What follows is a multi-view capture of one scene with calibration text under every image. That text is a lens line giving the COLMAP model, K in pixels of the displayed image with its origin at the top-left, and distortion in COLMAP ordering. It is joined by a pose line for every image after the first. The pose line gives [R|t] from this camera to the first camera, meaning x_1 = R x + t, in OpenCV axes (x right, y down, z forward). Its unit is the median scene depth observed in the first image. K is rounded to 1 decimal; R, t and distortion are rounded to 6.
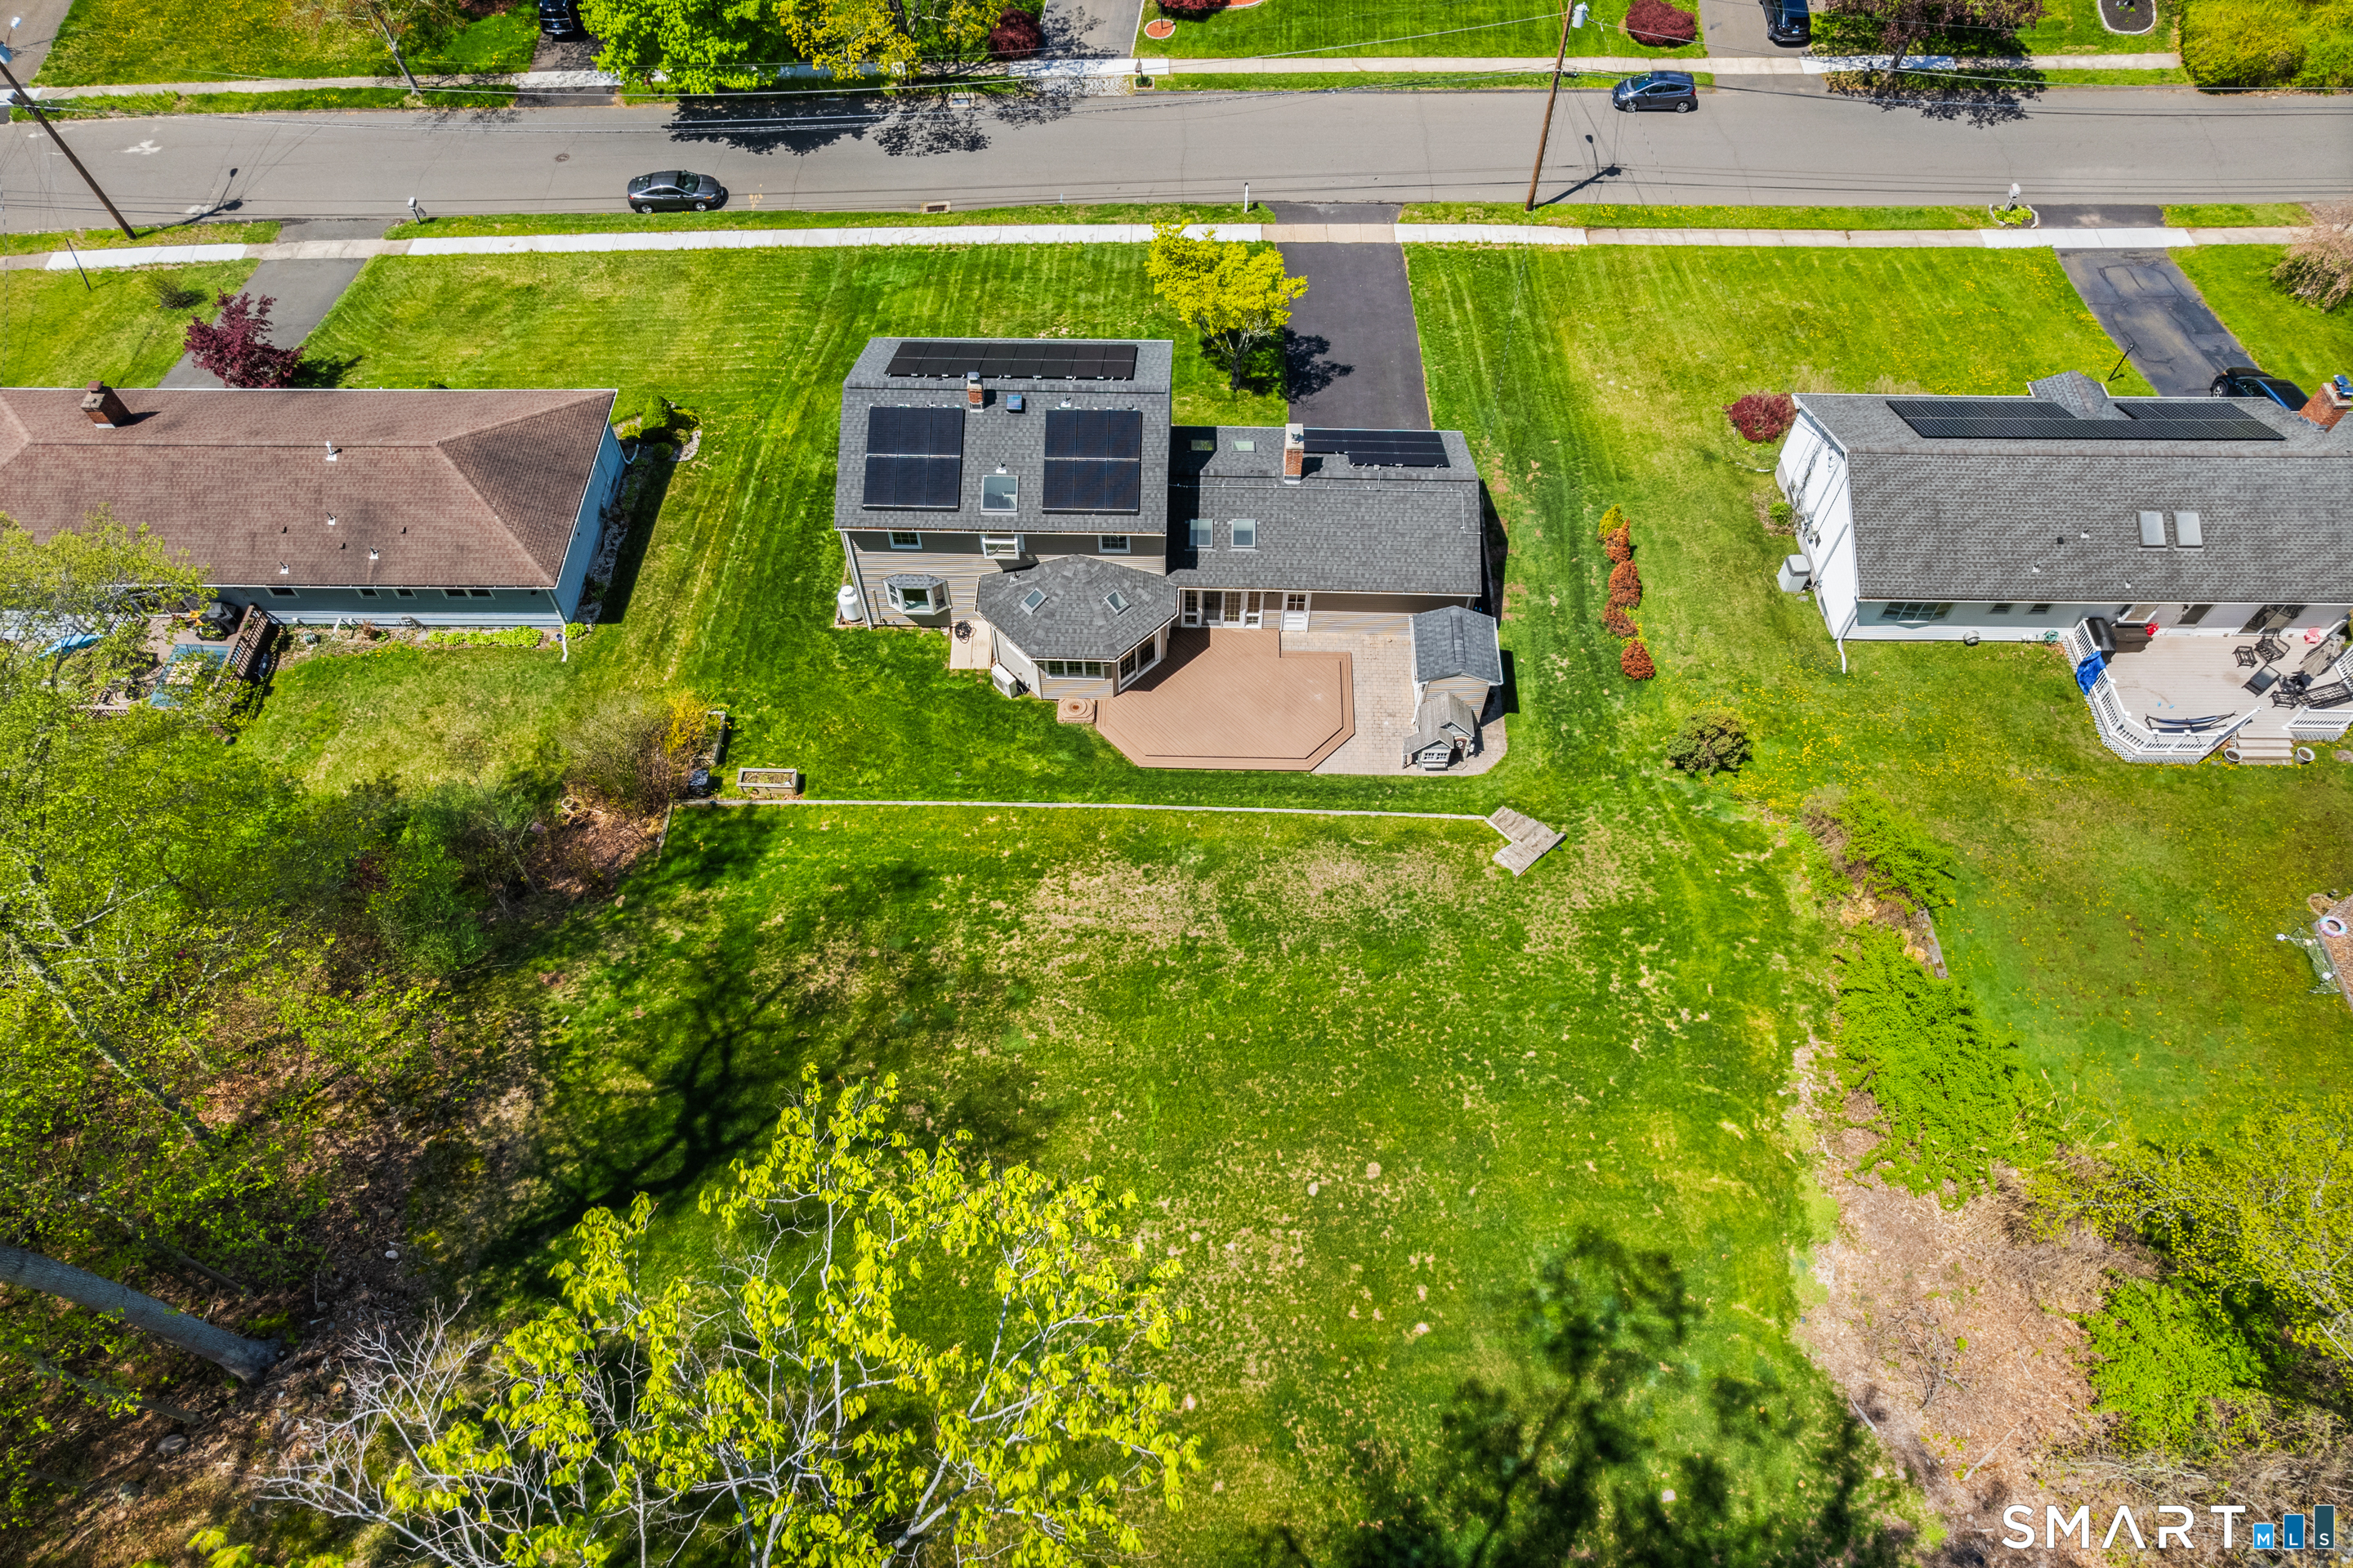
lens RADIAL K [[1524.2, 0, 1187.9], [0, 1524.2, 788.1], [0, 0, 1]] dist [-0.056655, 0.036965]
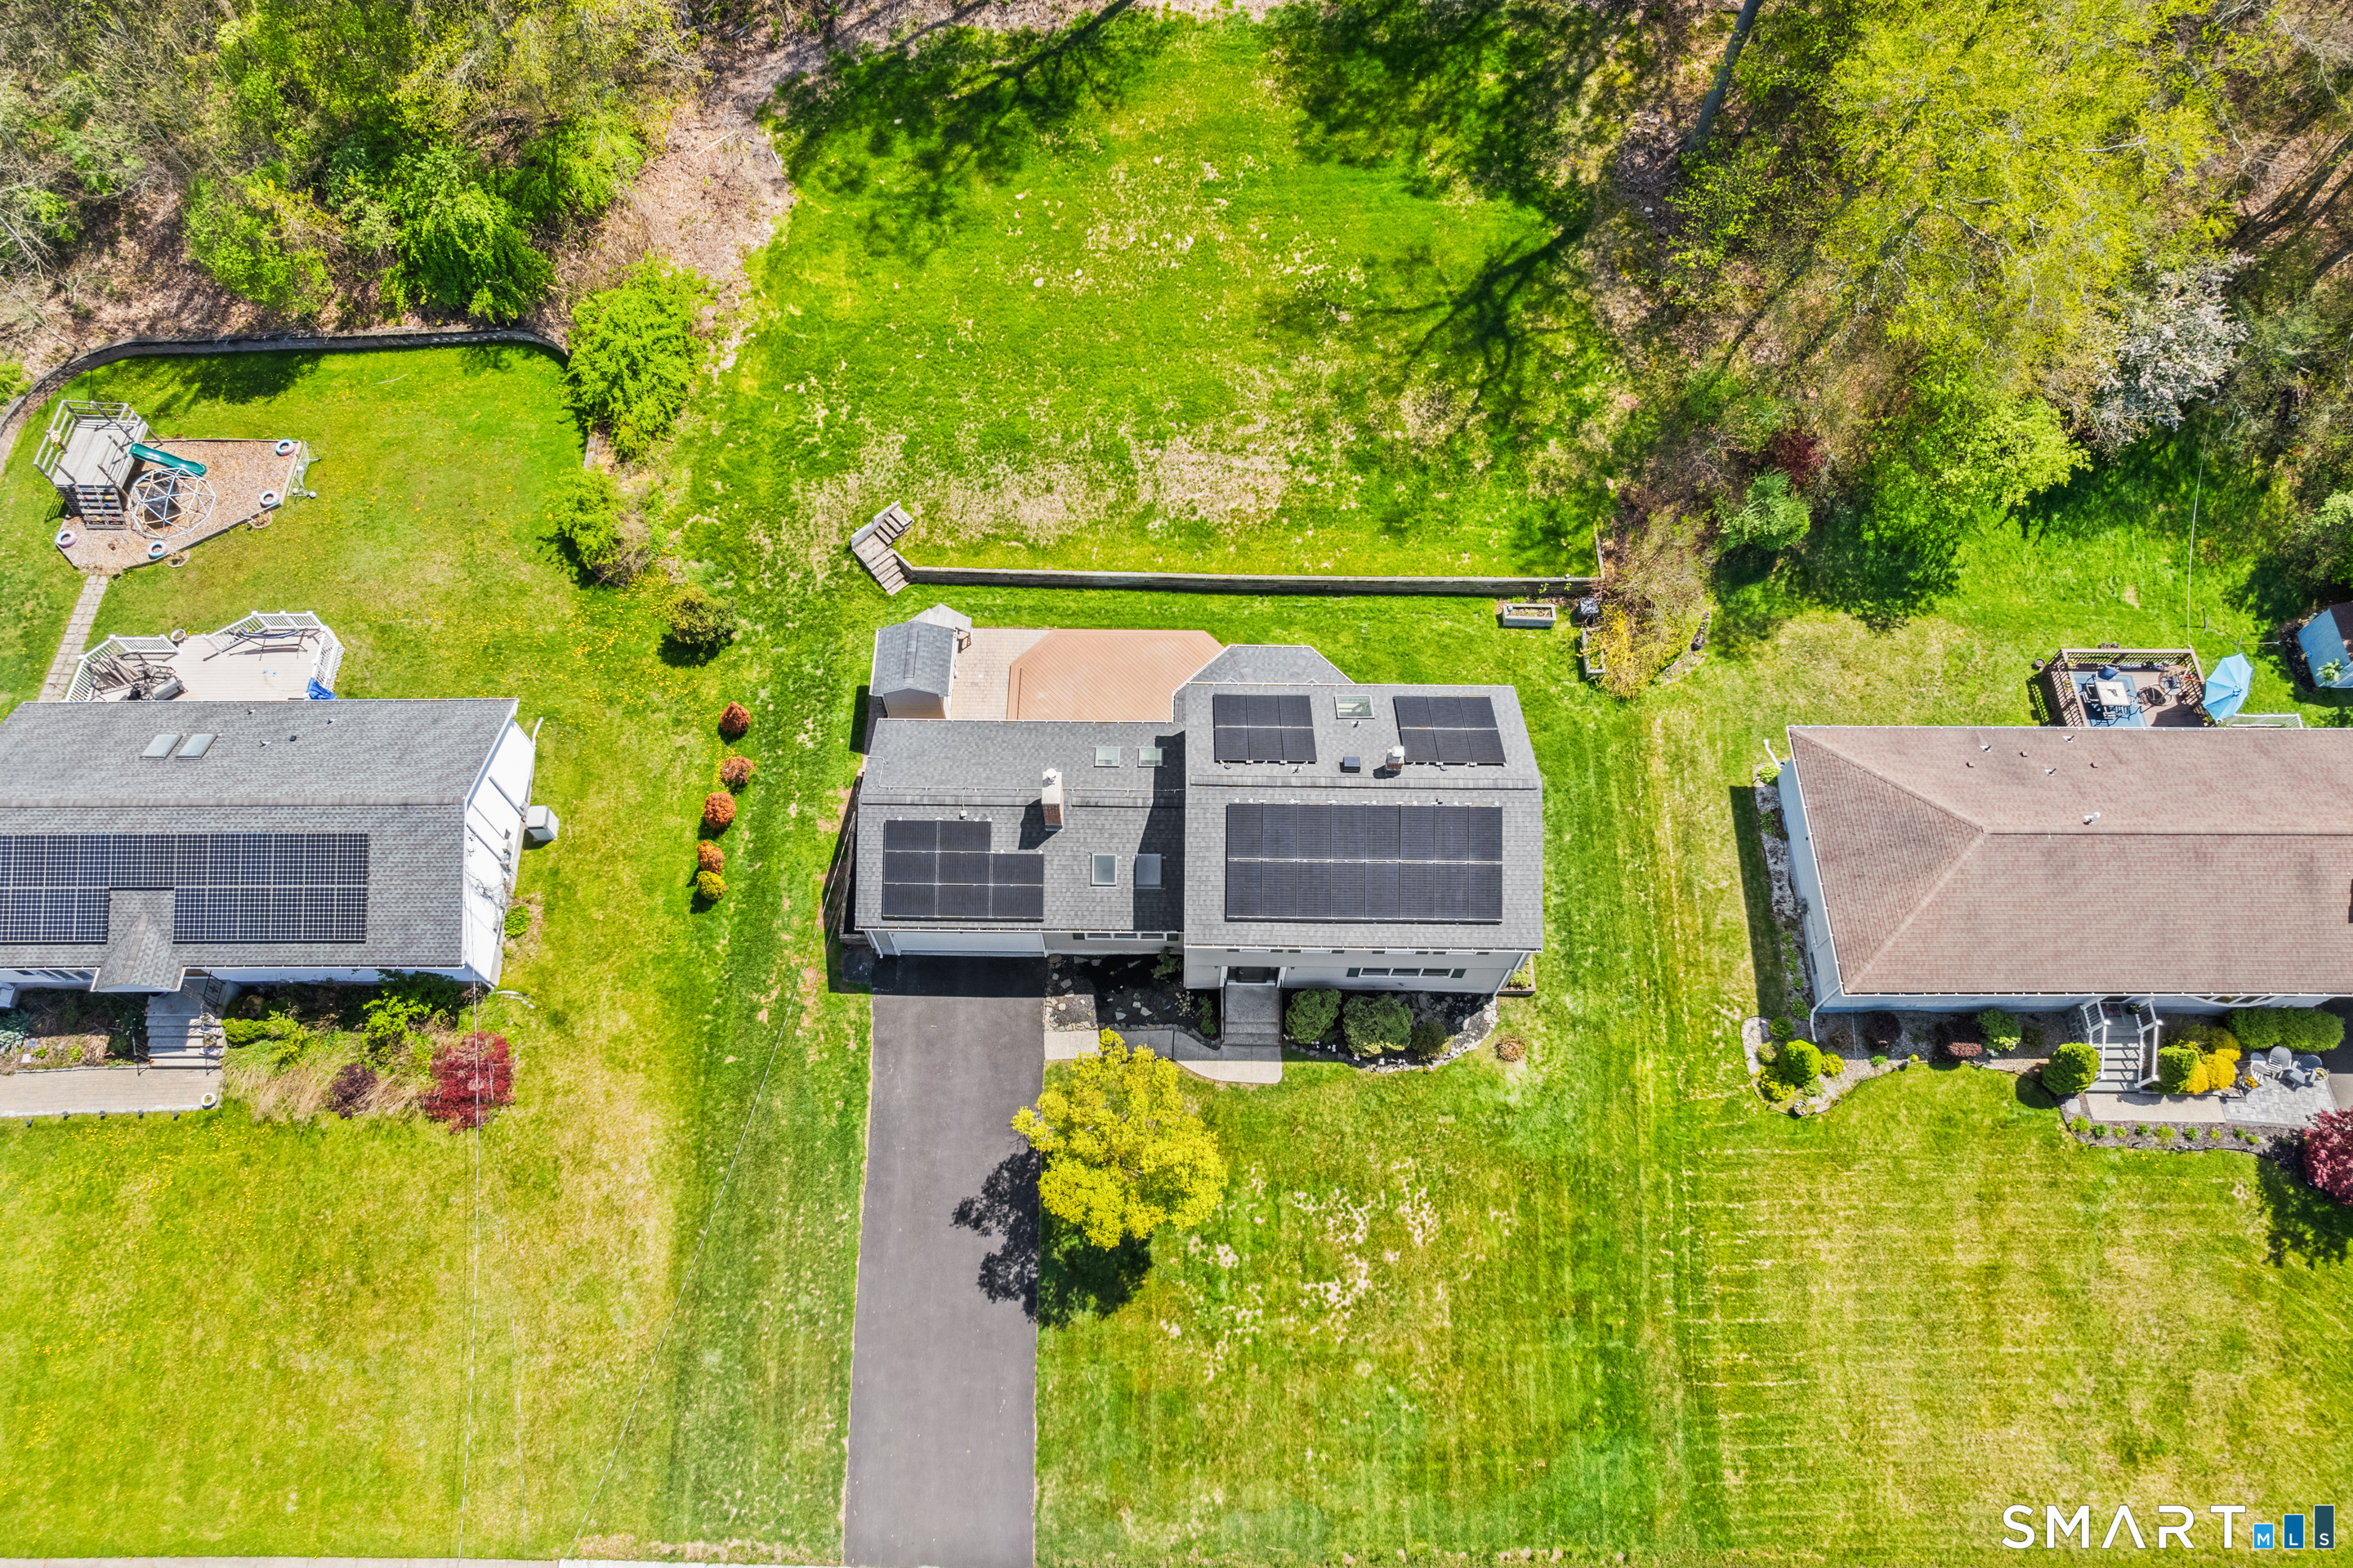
lens RADIAL K [[1524.2, 0, 1133.6], [0, 1524.2, 798.3], [0, 0, 1]] dist [-0.056655, 0.036965]
pose [[-0.999966, 0.003782, 0.007268, 0.012875], [0.004408, -0.499435, 0.866340, -1.029395], [0.006906, 0.866343, 0.499402, 0.528067]]
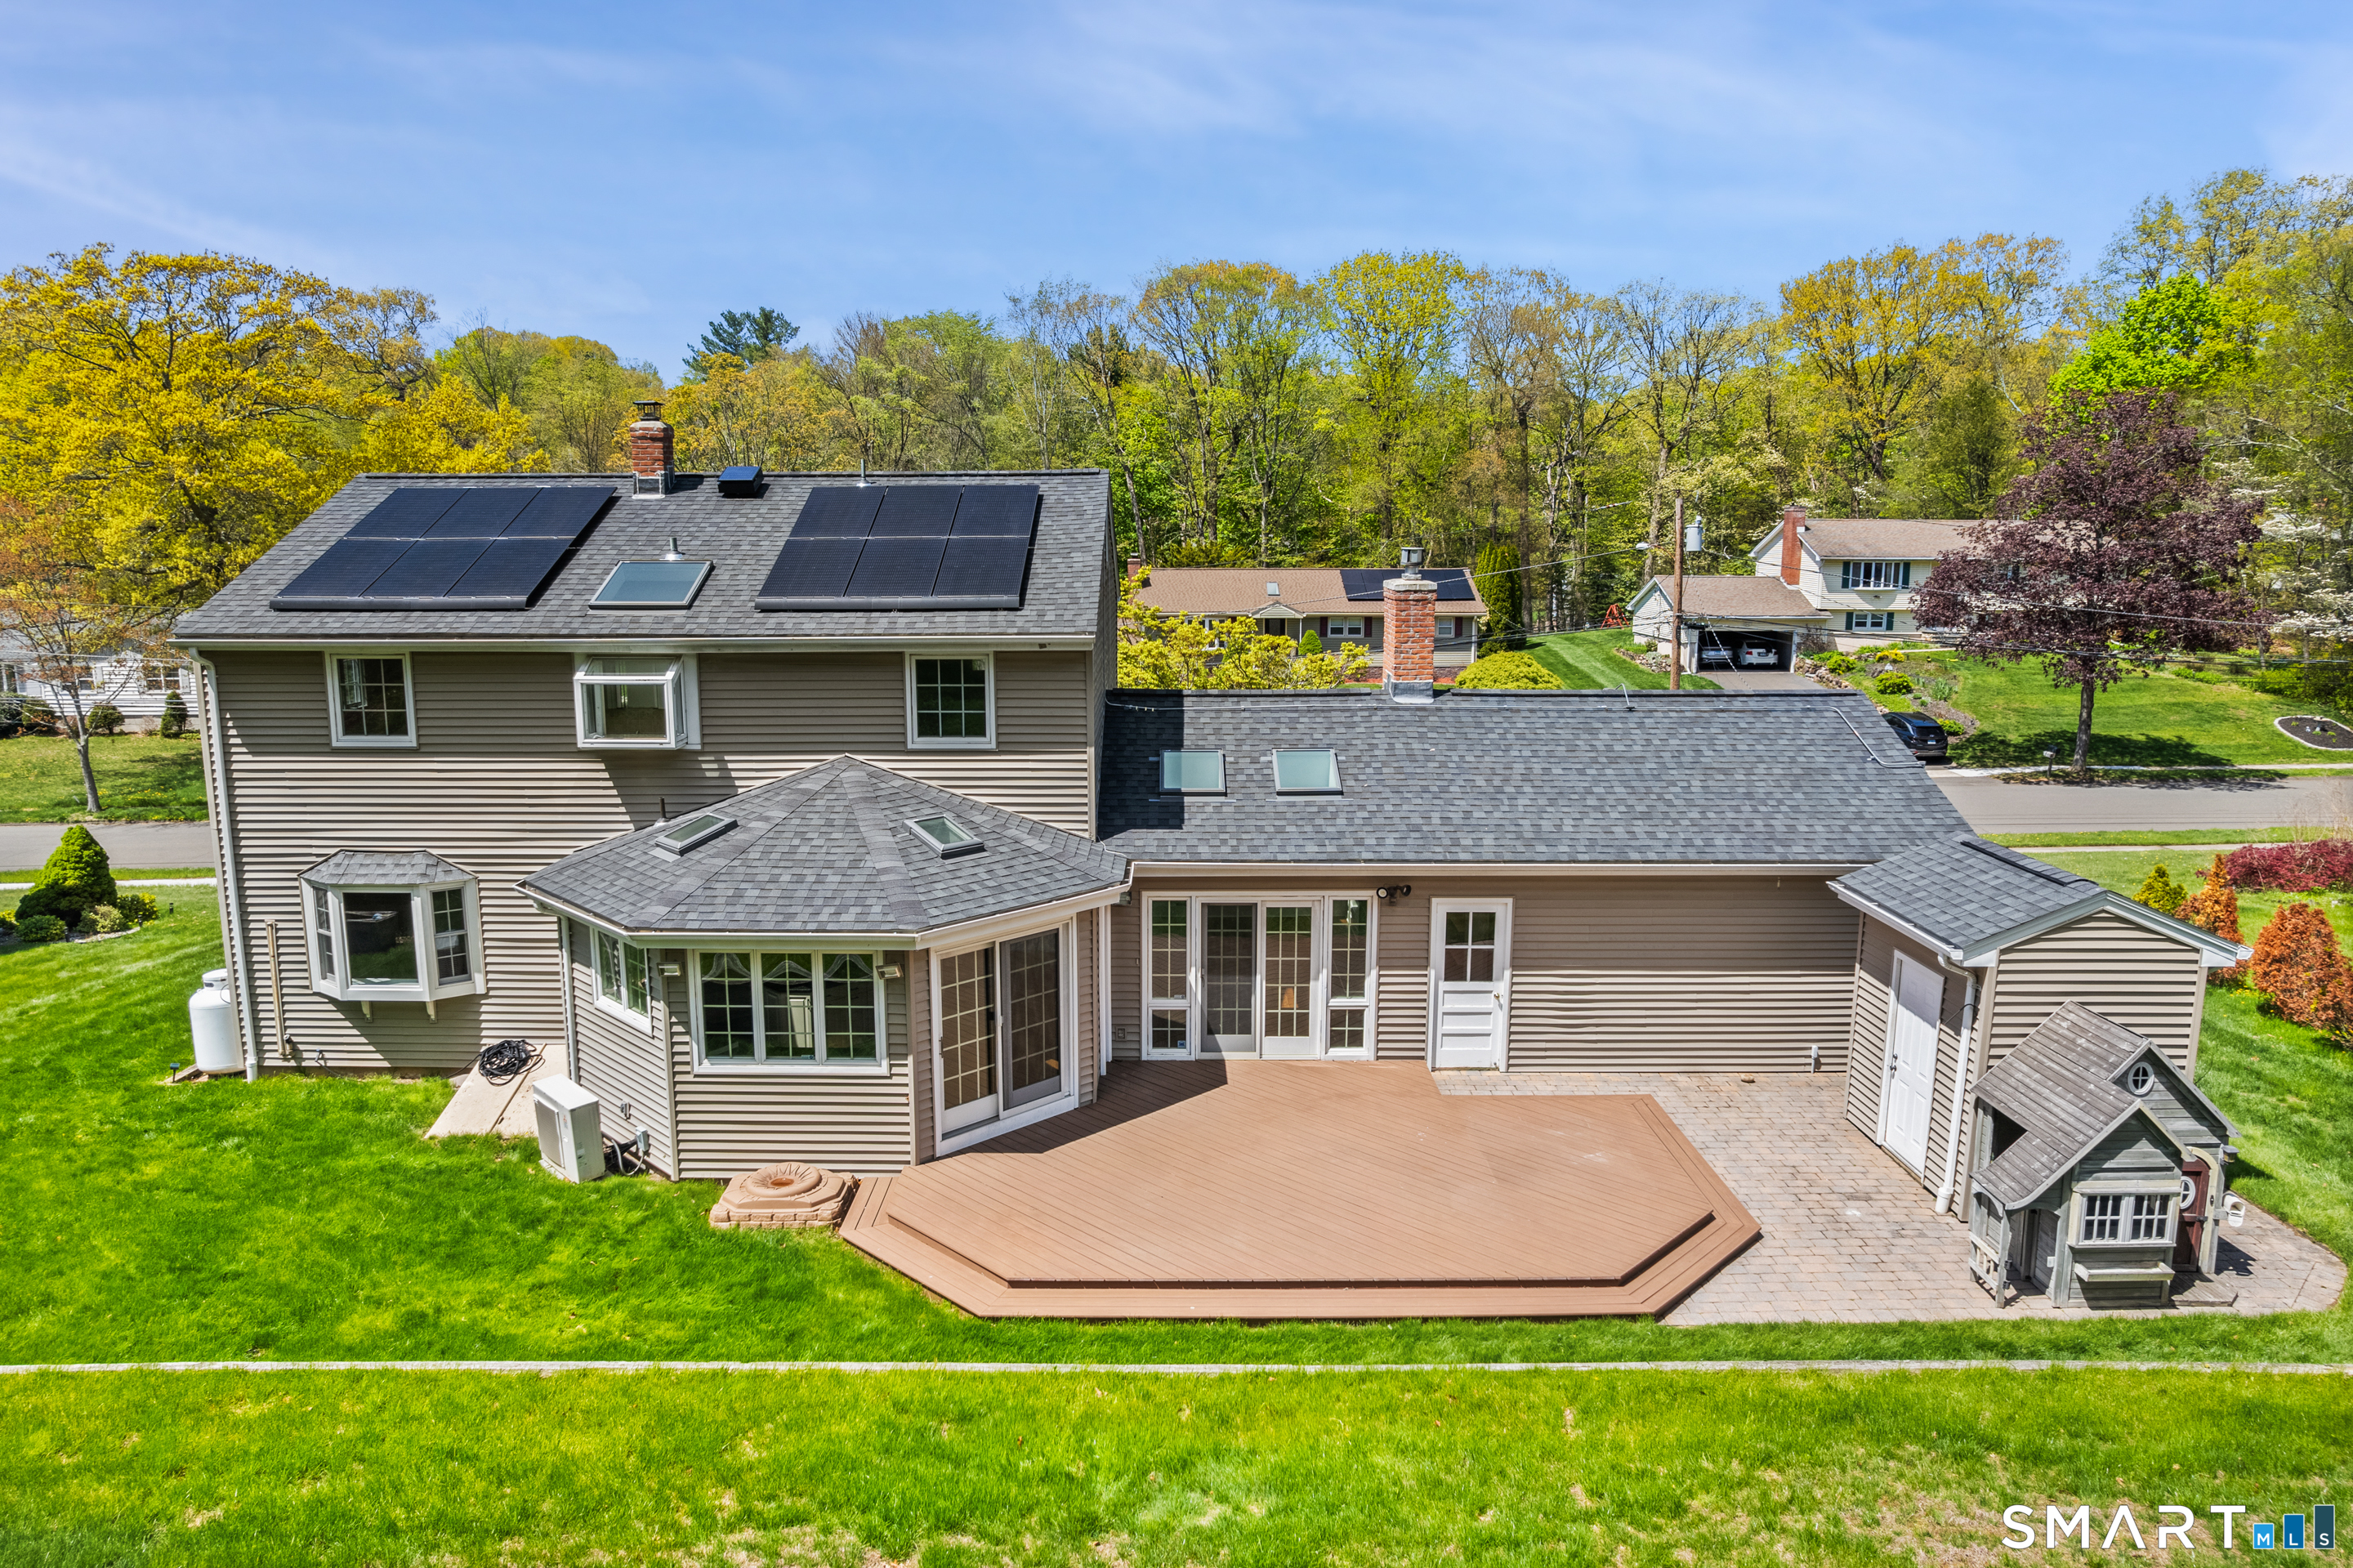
lens RADIAL K [[1524.2, 0, 1164.3], [0, 1524.2, 778.3], [0, 0, 1]] dist [-0.056655, 0.036965]
pose [[0.999814, -0.011634, 0.015368, -0.004084], [0.019162, 0.686234, -0.727128, 0.106176], [-0.002087, 0.727287, 0.686330, 0.746852]]
